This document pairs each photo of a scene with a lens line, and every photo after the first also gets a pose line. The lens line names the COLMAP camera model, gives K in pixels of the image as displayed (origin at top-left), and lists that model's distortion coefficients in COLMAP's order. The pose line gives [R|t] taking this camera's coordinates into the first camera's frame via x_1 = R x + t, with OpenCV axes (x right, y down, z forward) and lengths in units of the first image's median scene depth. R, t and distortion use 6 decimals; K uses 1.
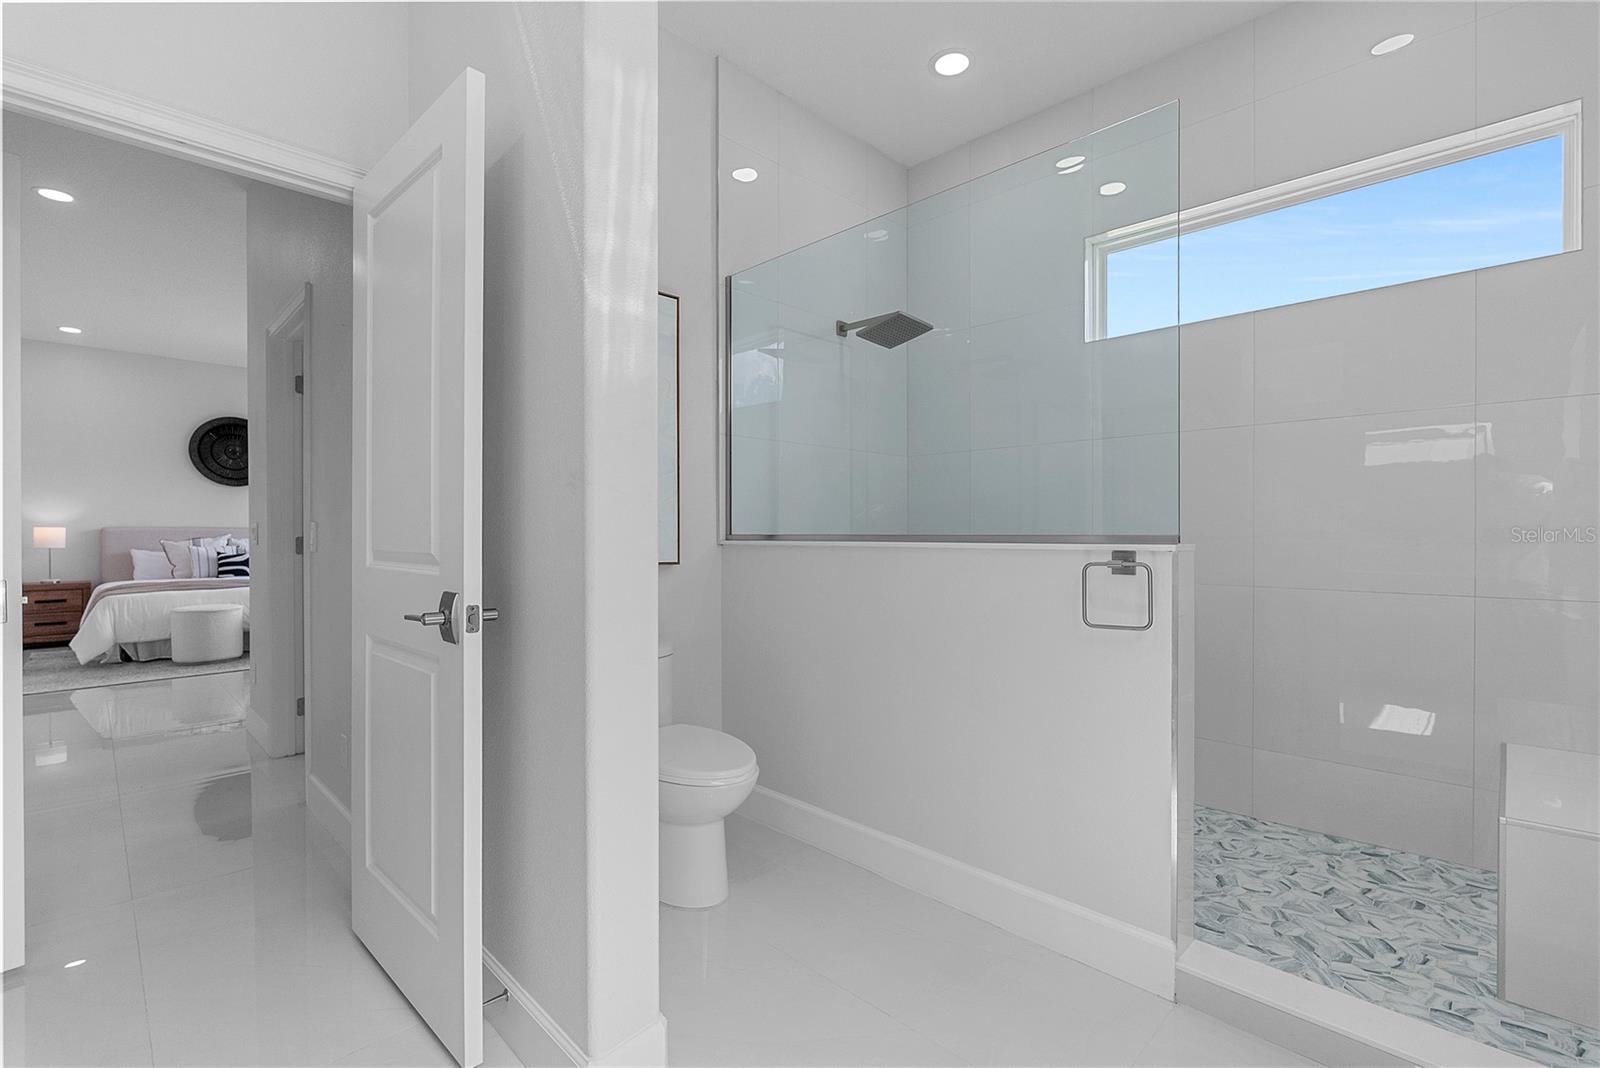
lens RADIAL K [[709.5, 0, 800.9], [0, 709.5, 527.4], [0, 0, 1]] dist [-0.000267, 0.000133]
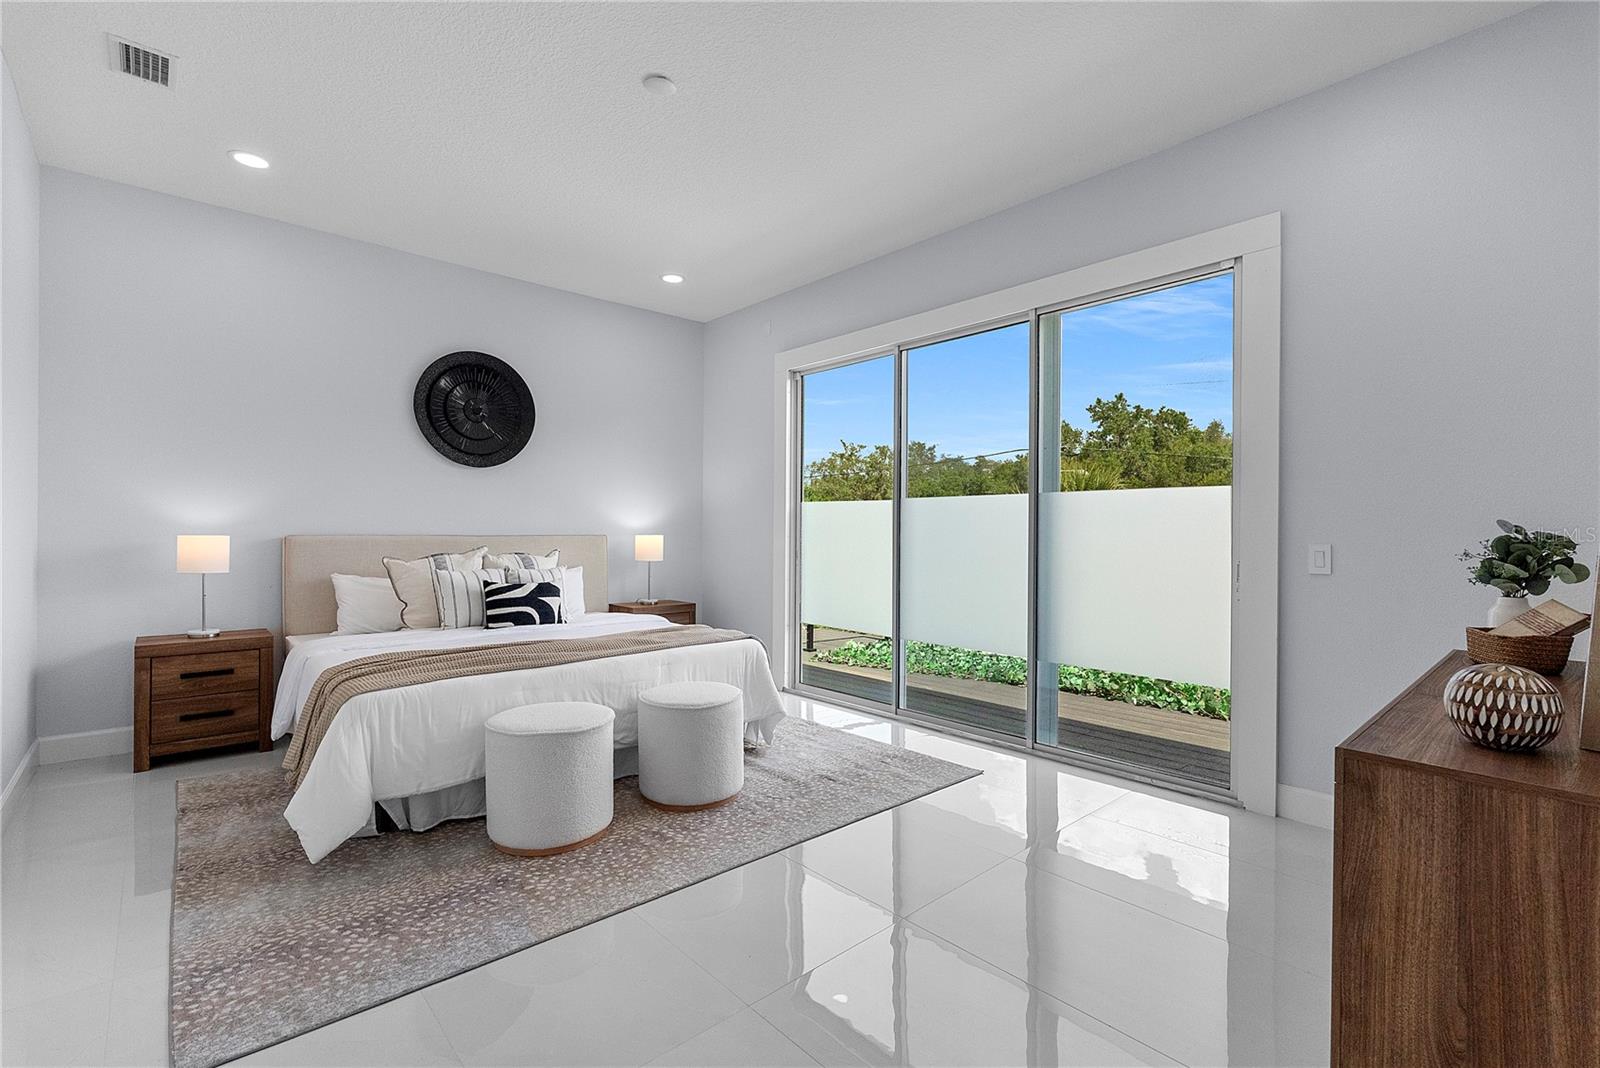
lens RADIAL K [[709.5, 0, 800.9], [0, 709.5, 527.4], [0, 0, 1]] dist [-0.000267, 0.000133]
pose [[0.998209, 0.007872, -0.059304, -0.571143], [-0.008025, 0.999965, -0.002344, -0.008586], [0.059284, 0.002815, 0.998237, 0.484483]]
